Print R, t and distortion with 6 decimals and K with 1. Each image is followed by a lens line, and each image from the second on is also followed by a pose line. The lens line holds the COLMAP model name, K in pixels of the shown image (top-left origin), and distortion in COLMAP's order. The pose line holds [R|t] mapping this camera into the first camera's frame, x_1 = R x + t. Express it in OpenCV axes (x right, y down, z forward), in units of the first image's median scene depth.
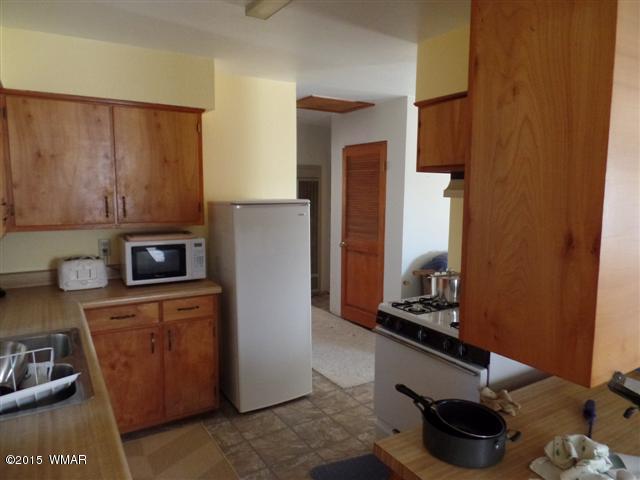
lens RADIAL K [[443.8, 0, 316.6], [0, 443.8, 239.1], [0, 0, 1]] dist [0.008103, -0.012860]
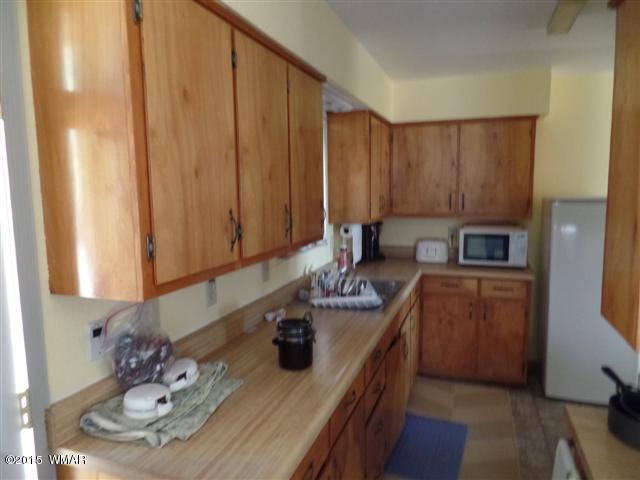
lens RADIAL K [[443.8, 0, 323.1], [0, 443.8, 239.9], [0, 0, 1]] dist [0.008103, -0.012860]
pose [[0.635233, 0.078942, -0.768276, 0.303486], [-0.076190, 0.996315, 0.039377, 0.016286], [0.768554, 0.033522, 0.638907, -0.121887]]
